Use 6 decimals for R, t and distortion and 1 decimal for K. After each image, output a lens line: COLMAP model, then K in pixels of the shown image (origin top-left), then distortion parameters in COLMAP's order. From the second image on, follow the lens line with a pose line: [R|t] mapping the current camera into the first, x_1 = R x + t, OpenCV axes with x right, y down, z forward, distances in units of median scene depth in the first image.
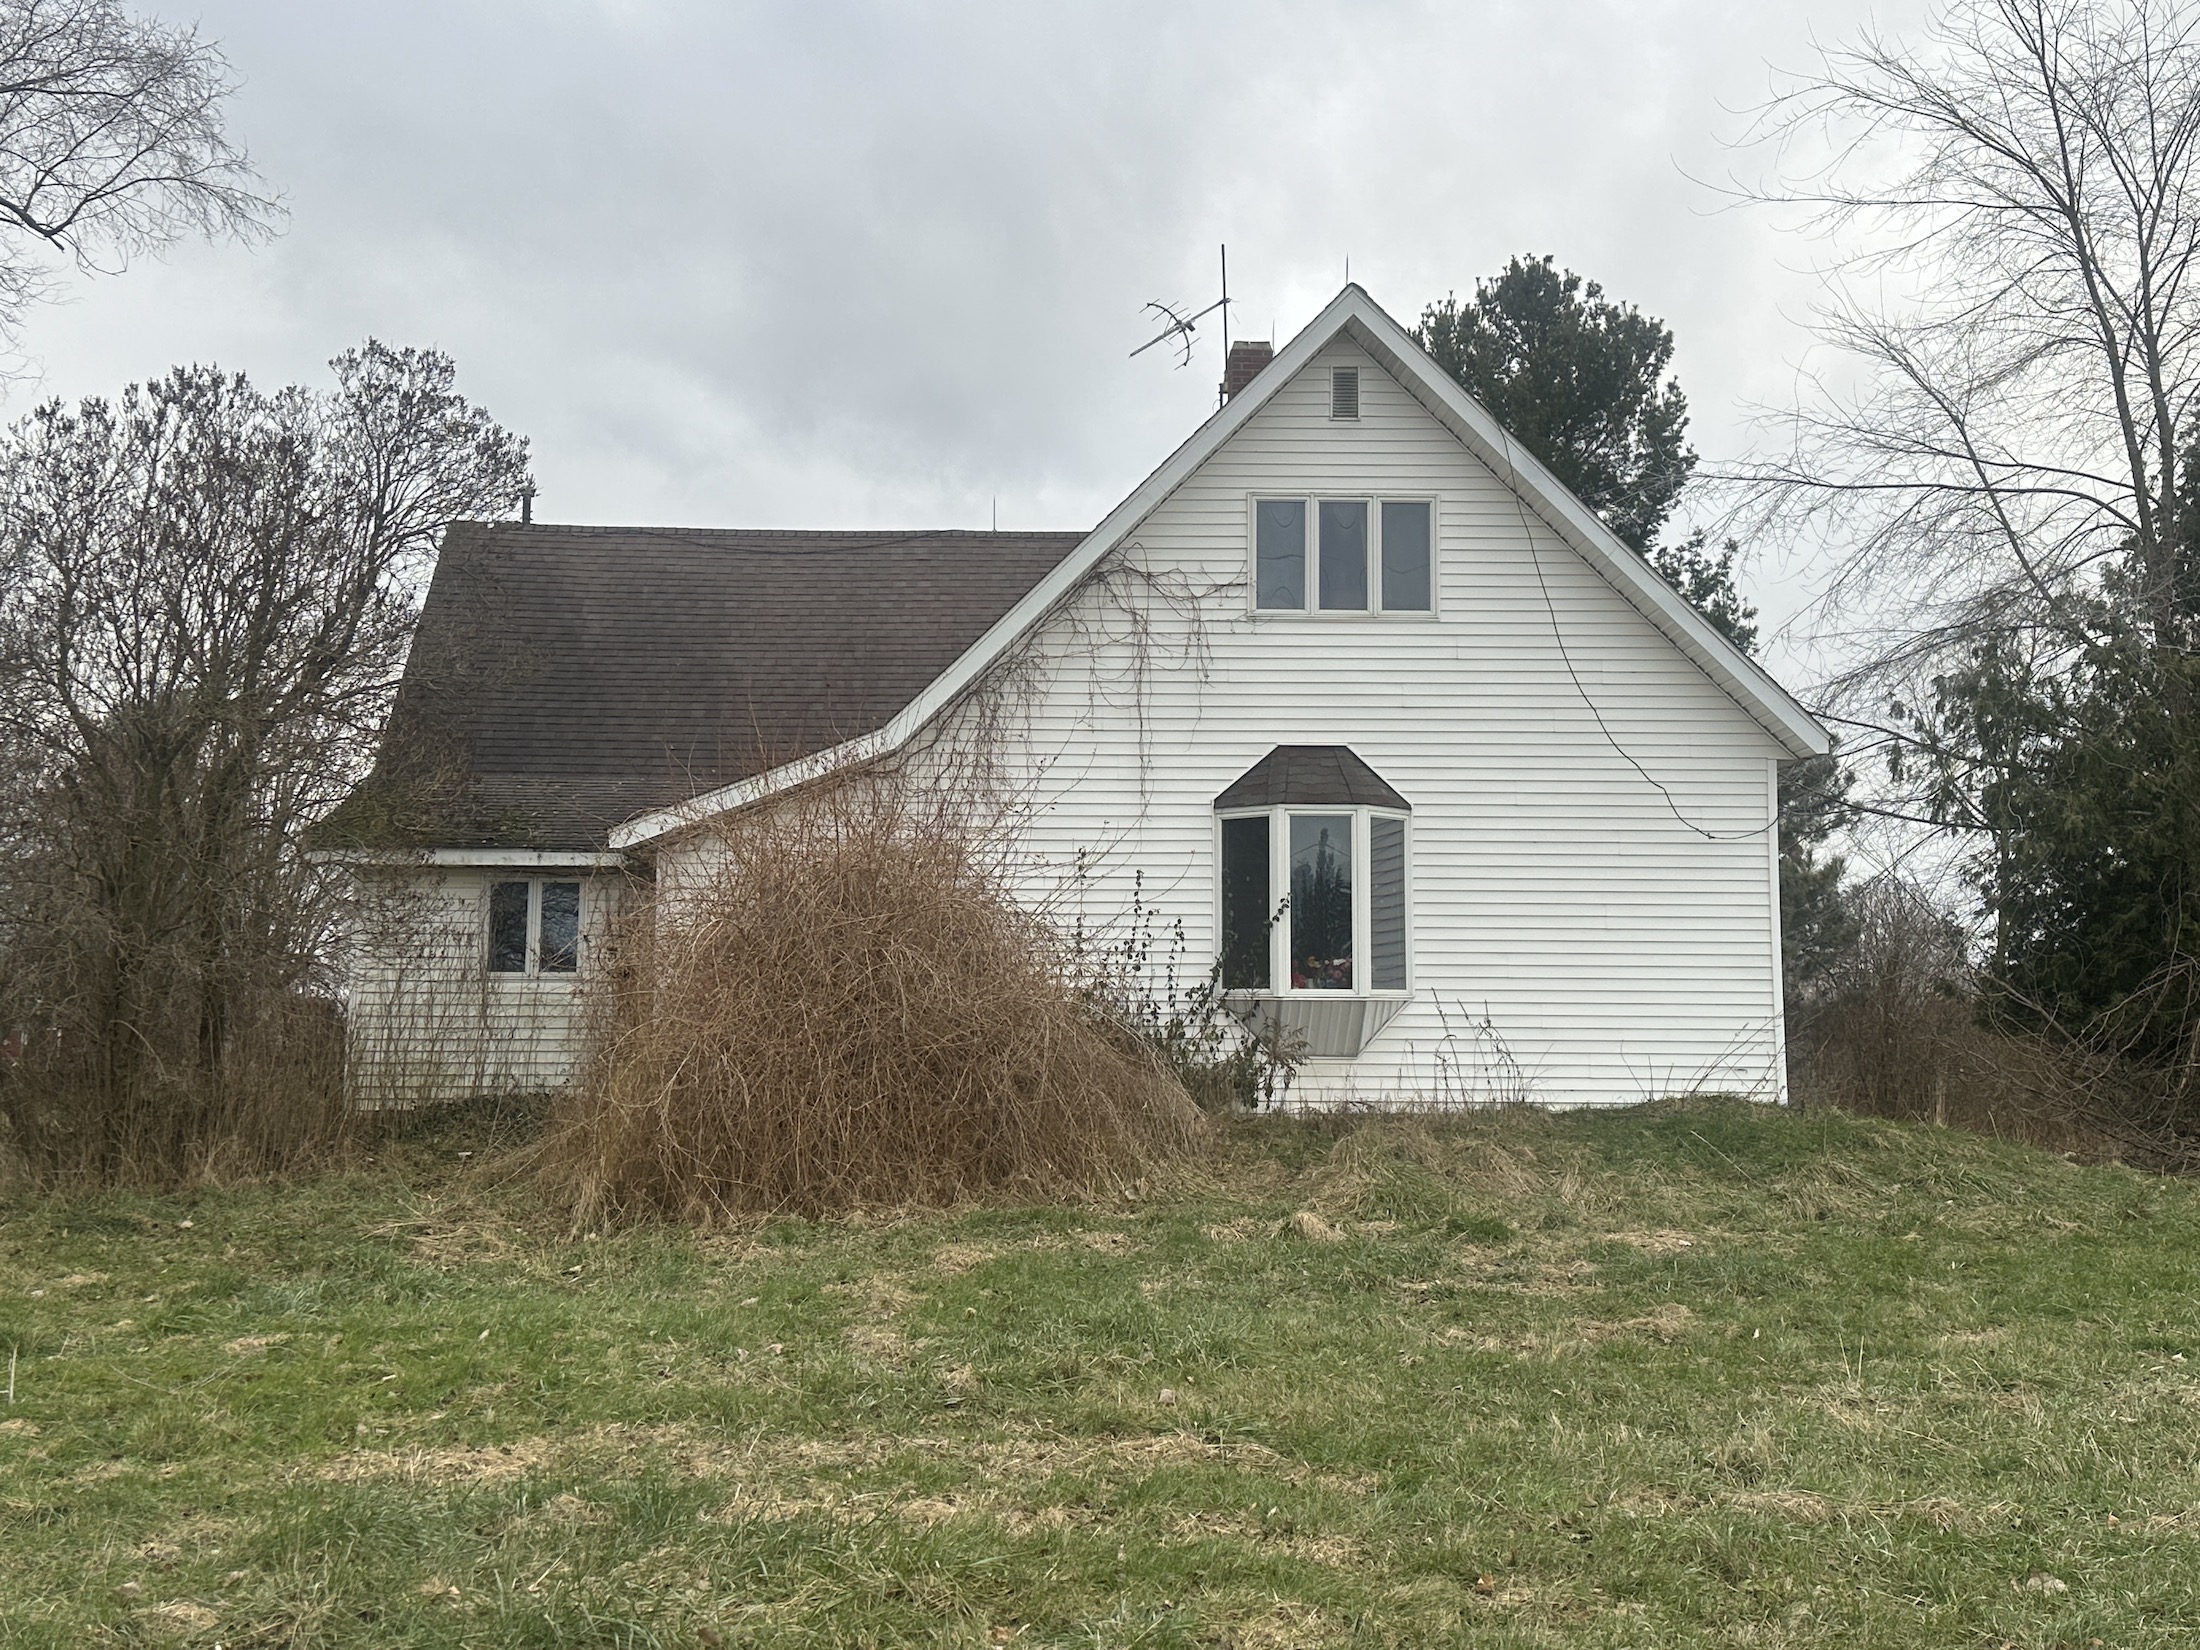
lens RADIAL K [[2190.3, 0, 1105.6], [0, 2190.3, 818.6], [0, 0, 1]] dist [0.156290, -0.329636]
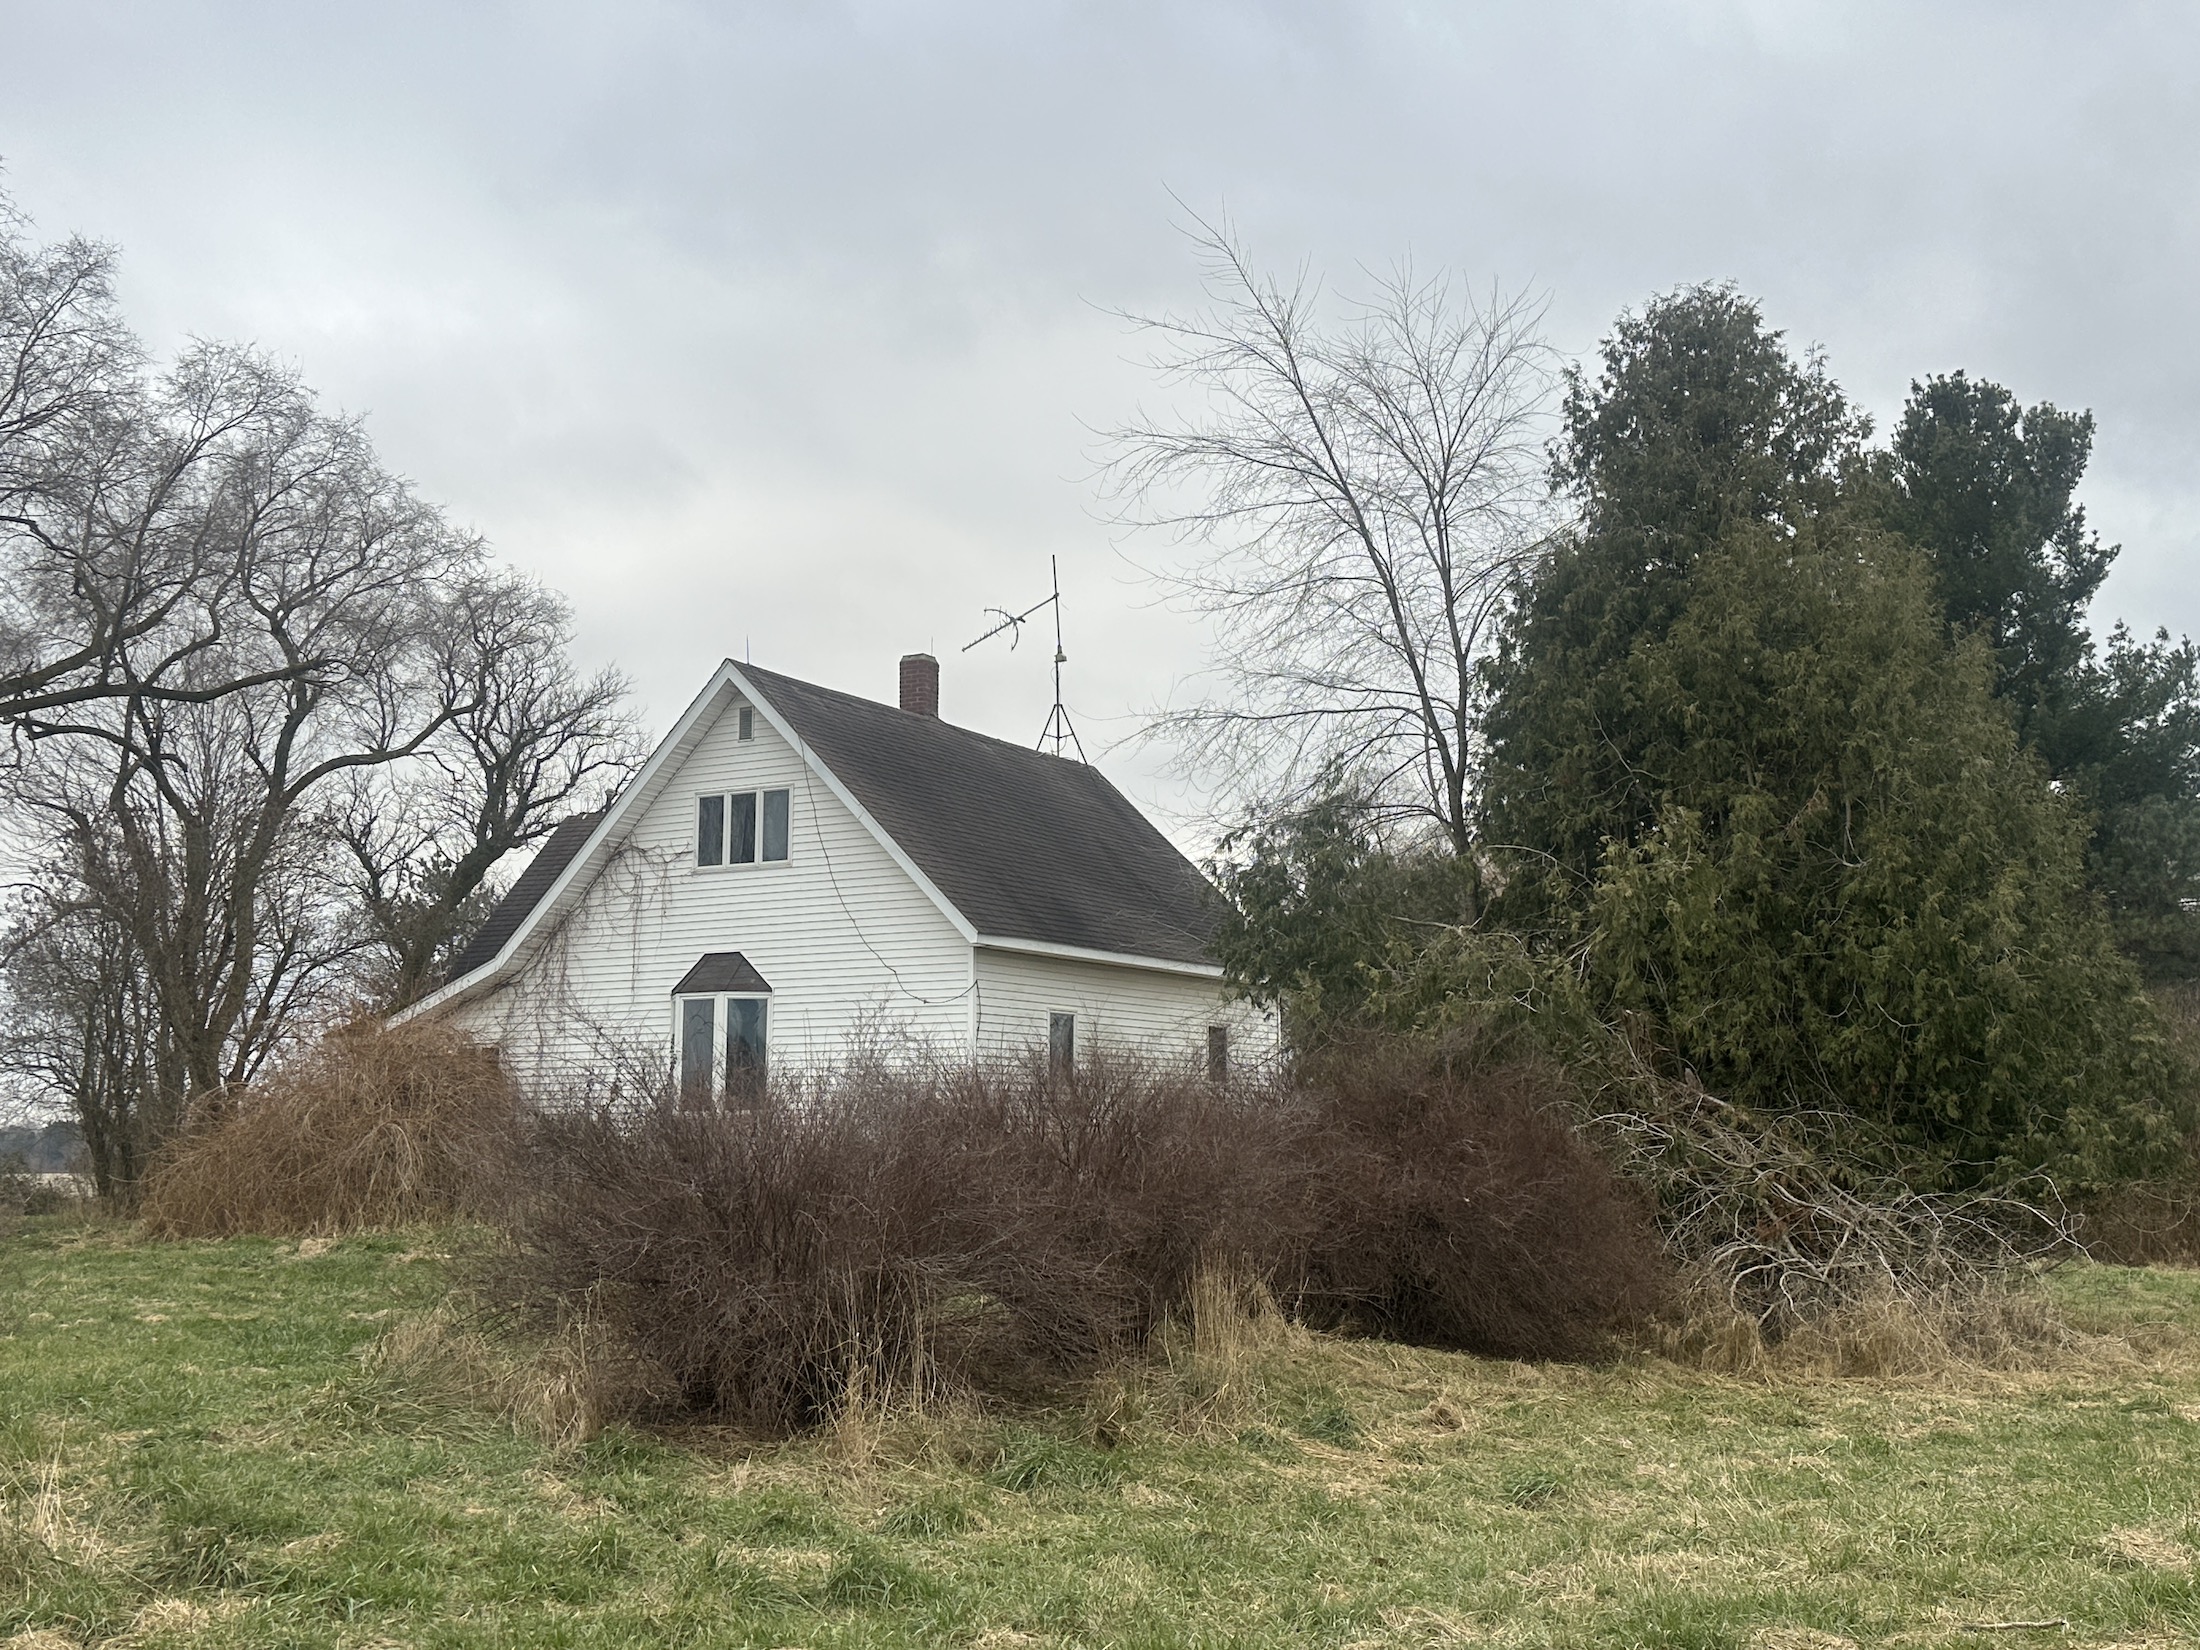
lens RADIAL K [[2190.3, 0, 1105.6], [0, 2190.3, 818.6], [0, 0, 1]] dist [0.156290, -0.329636]
pose [[0.849555, -0.079345, -0.521498, 1.138485], [0.052770, 0.996447, -0.065642, -0.011112], [0.524853, 0.028247, 0.850724, -0.186614]]
